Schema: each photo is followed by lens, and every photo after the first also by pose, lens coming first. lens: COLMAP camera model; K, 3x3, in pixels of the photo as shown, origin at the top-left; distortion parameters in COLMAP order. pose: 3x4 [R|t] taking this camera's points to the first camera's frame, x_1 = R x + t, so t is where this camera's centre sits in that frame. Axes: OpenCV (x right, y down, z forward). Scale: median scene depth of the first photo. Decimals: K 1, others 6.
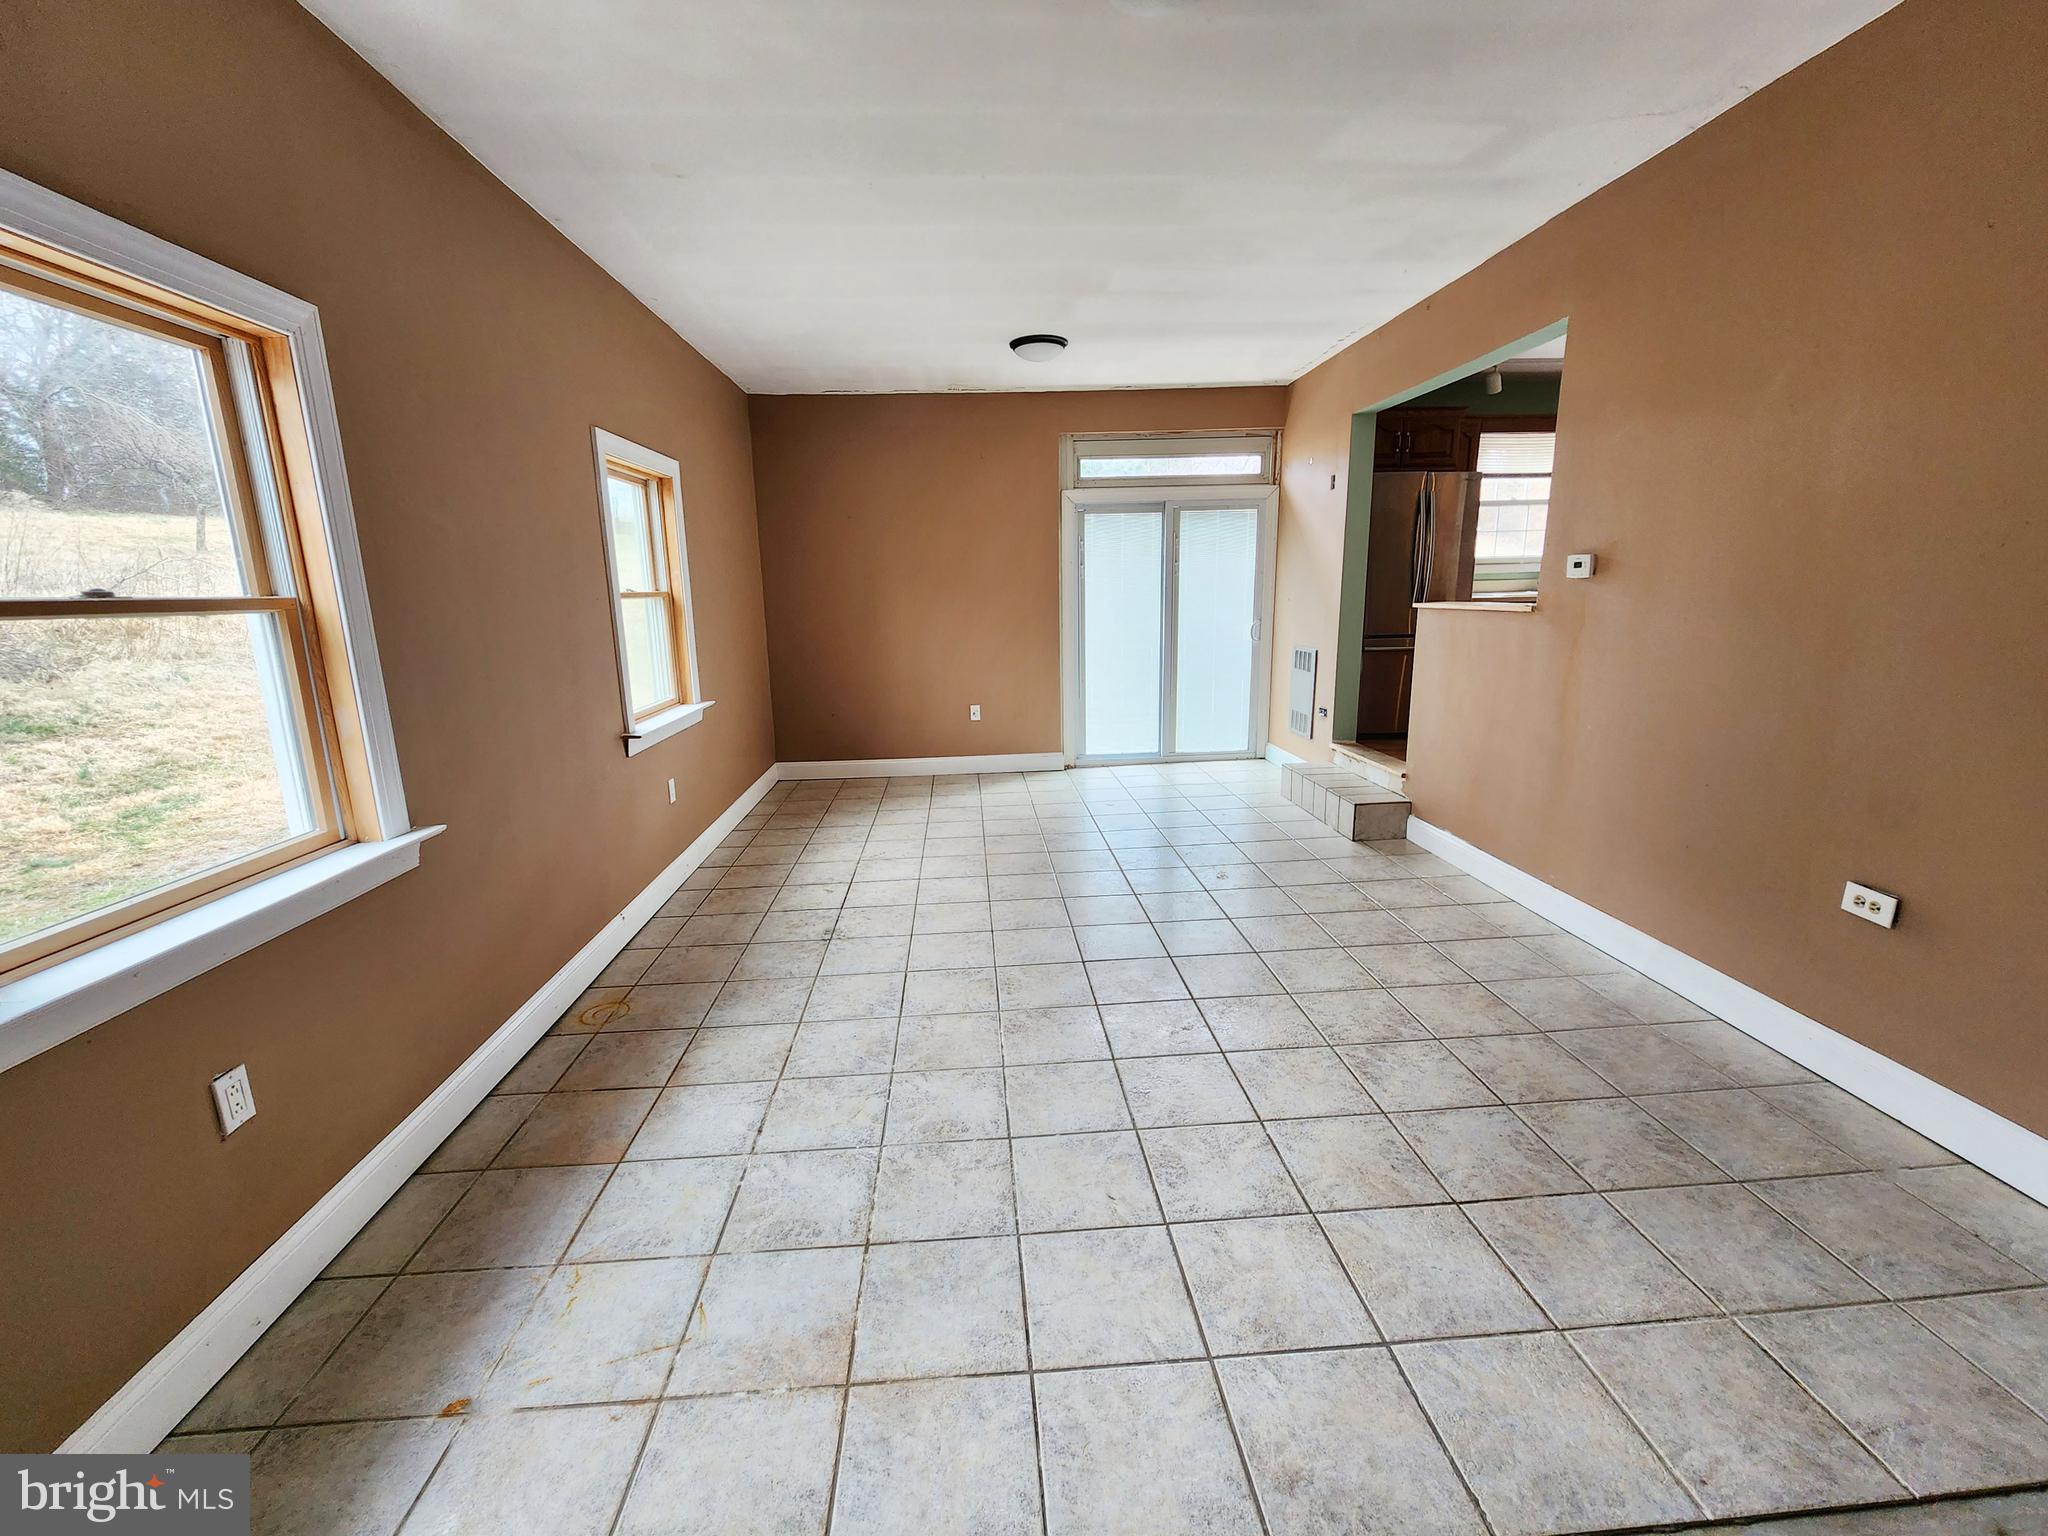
lens RADIAL K [[837.8, 0, 1010.1], [0, 837.8, 765.3], [0, 0, 1]] dist [0.001845, -0.000193]
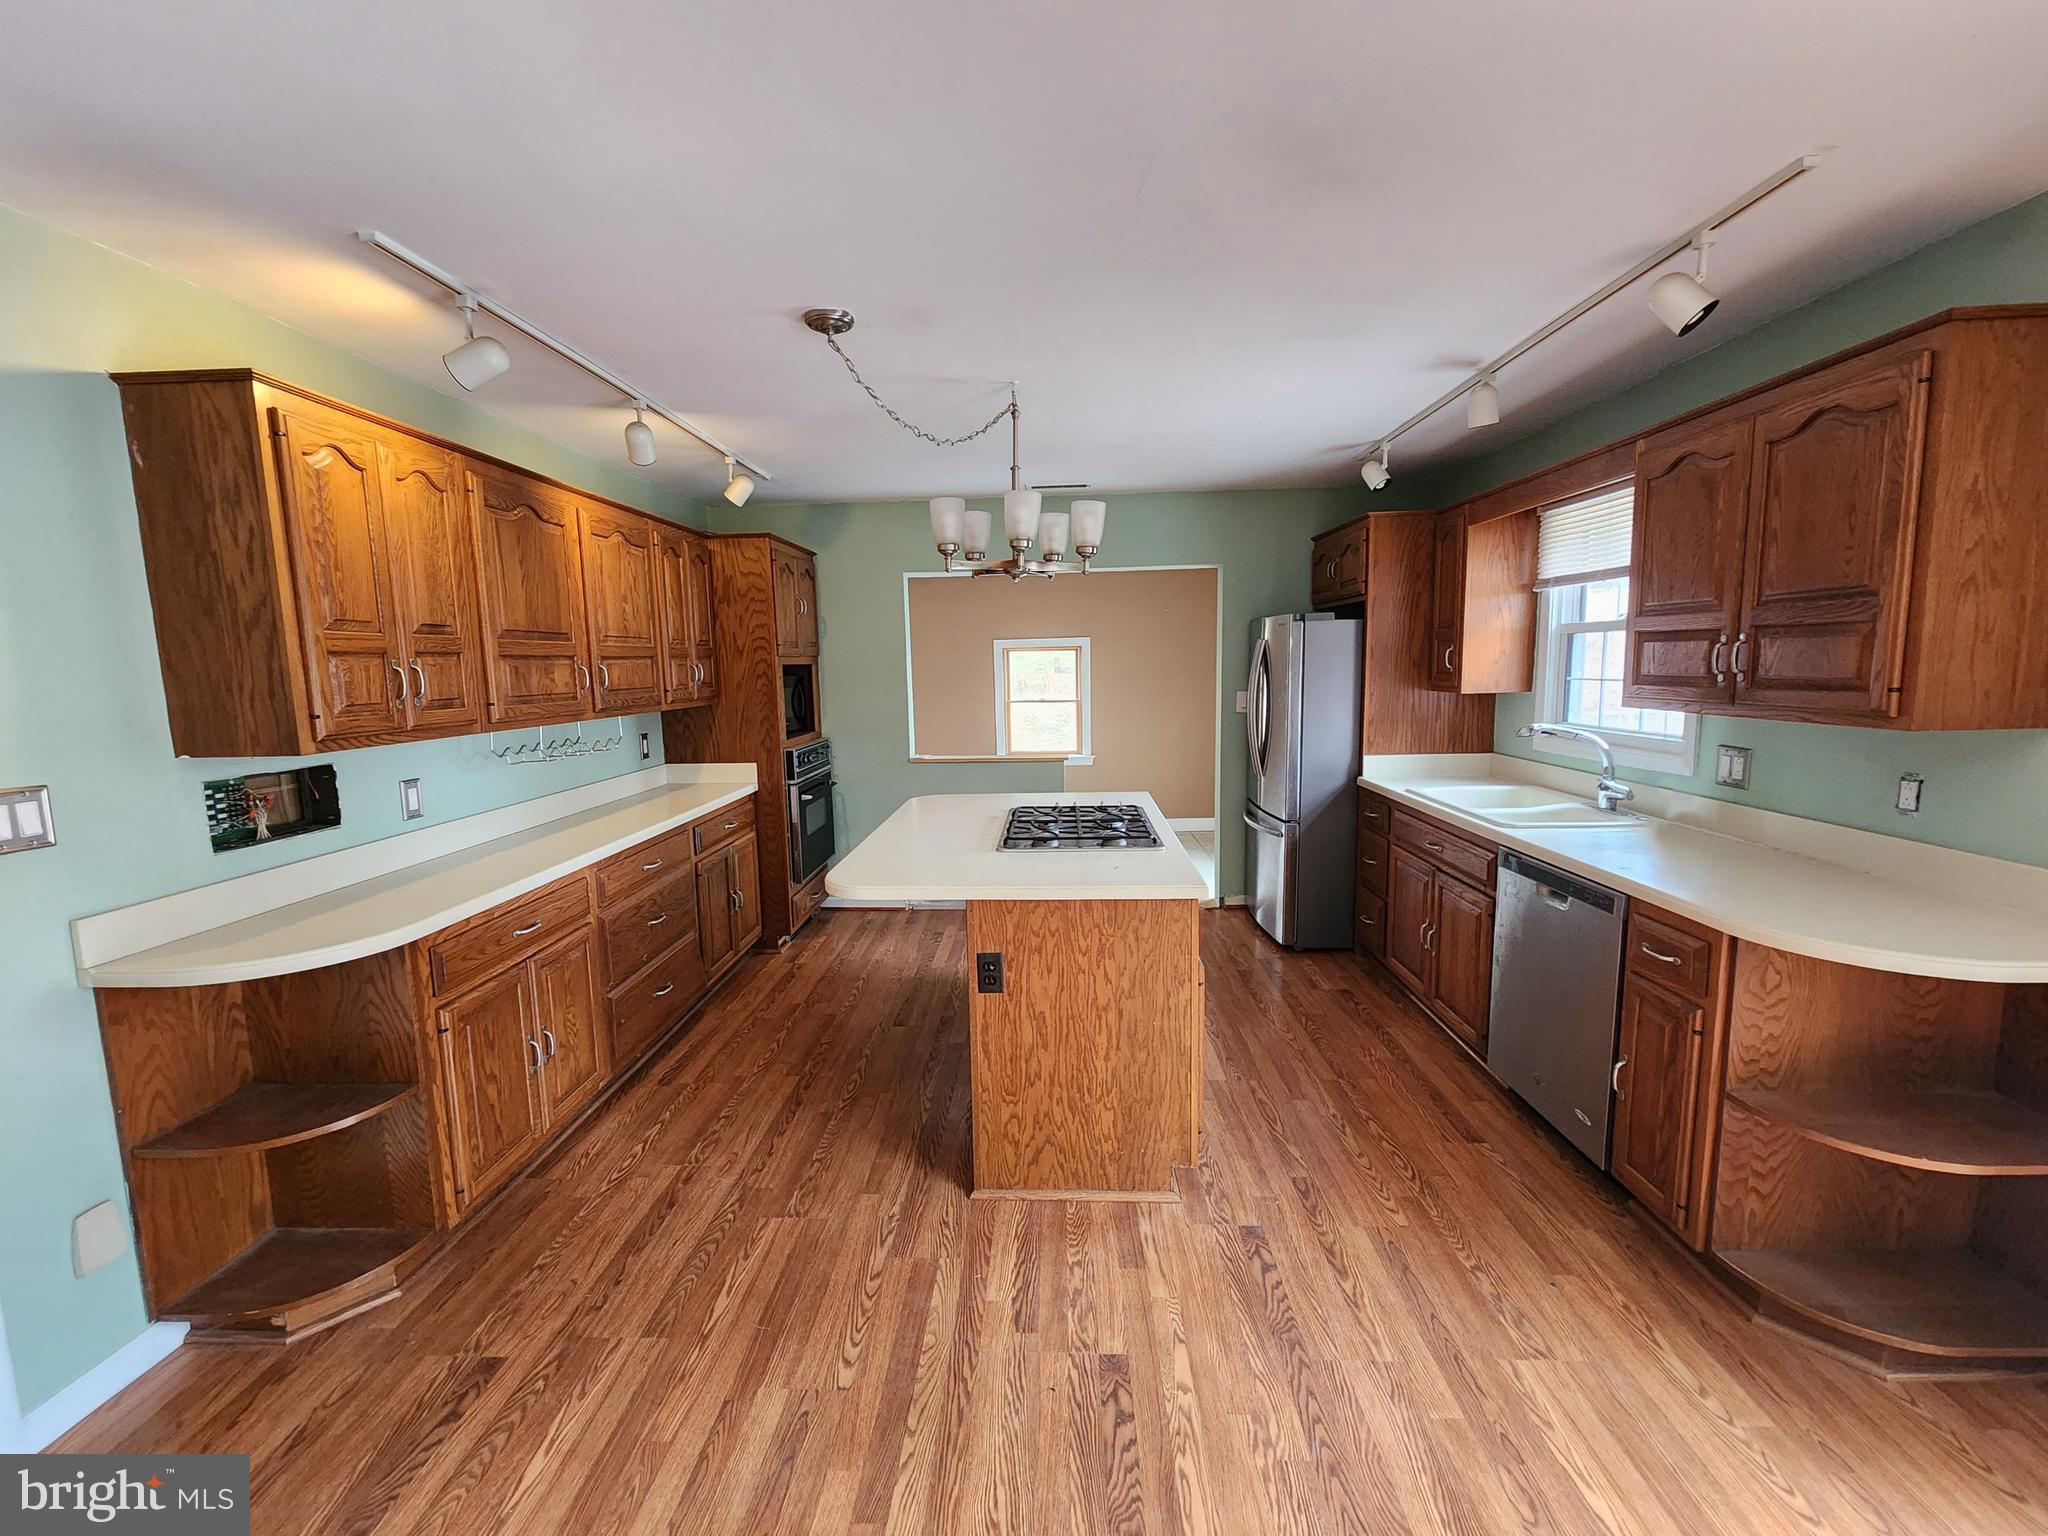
lens RADIAL K [[837.8, 0, 1010.1], [0, 837.8, 765.3], [0, 0, 1]] dist [0.001845, -0.000193]
pose [[-0.110870, 0.149736, -0.982490, 2.288430], [-0.184824, 0.968233, 0.168420, -0.504947], [0.976498, 0.200261, -0.079673, 1.417998]]
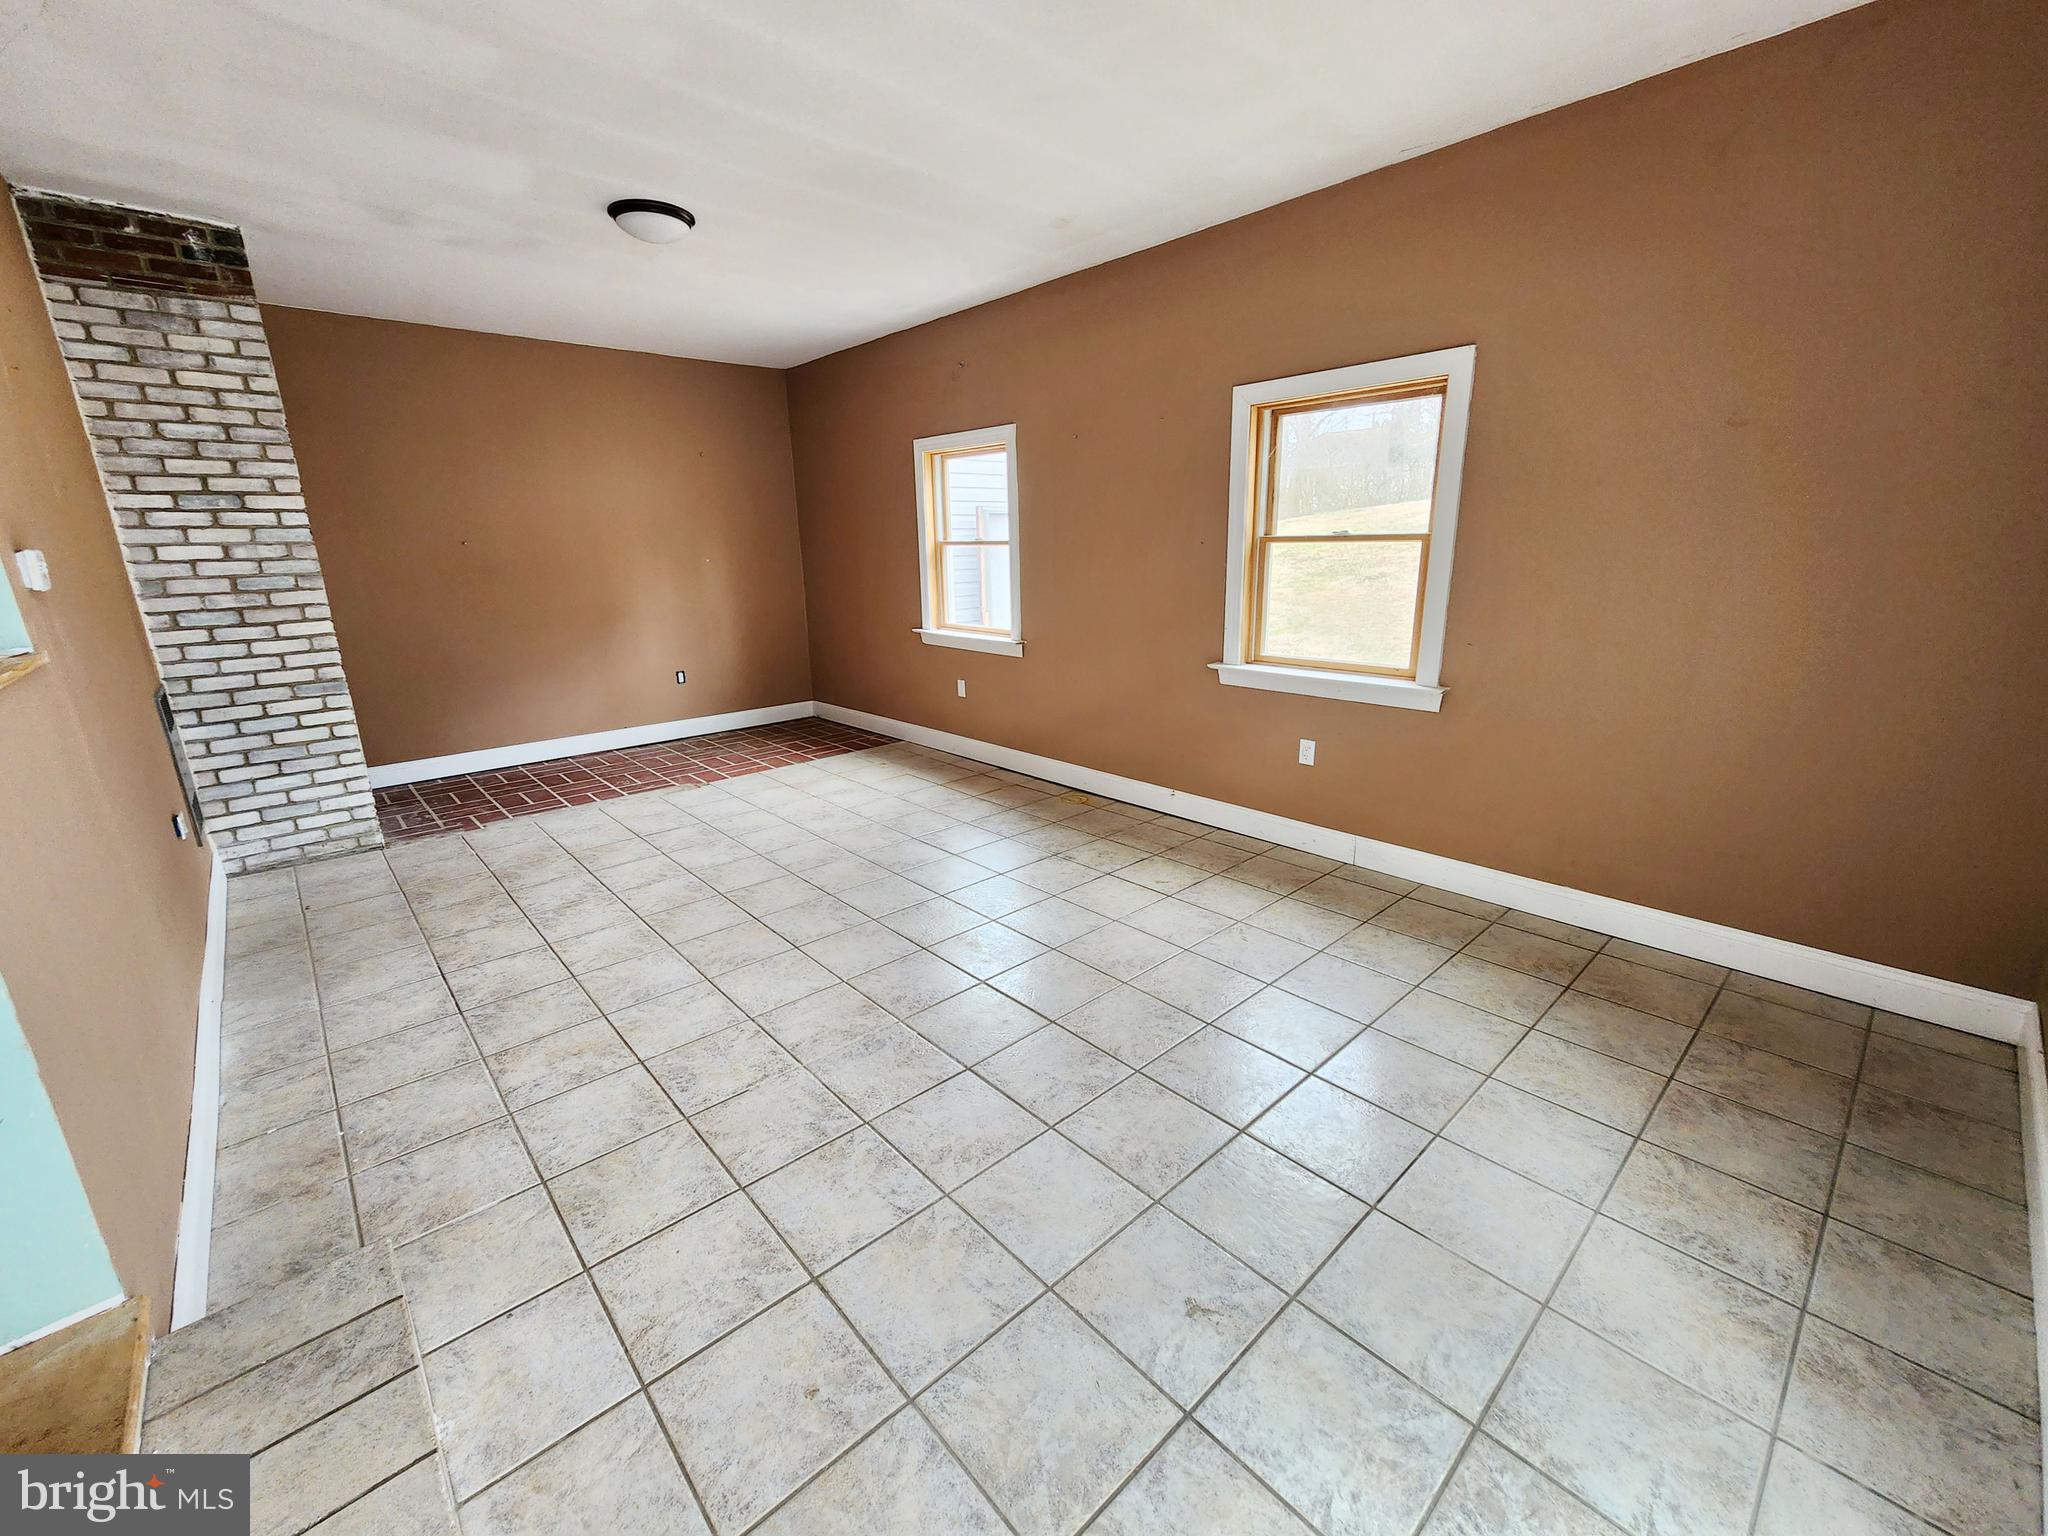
lens RADIAL K [[837.8, 0, 1010.1], [0, 837.8, 765.3], [0, 0, 1]] dist [0.001845, -0.000193]
pose [[-0.780466, 0.205647, -0.590408, 0.535290], [-0.090509, 0.897240, 0.432166, -0.433201], [0.618612, 0.390729, -0.681653, 1.885636]]
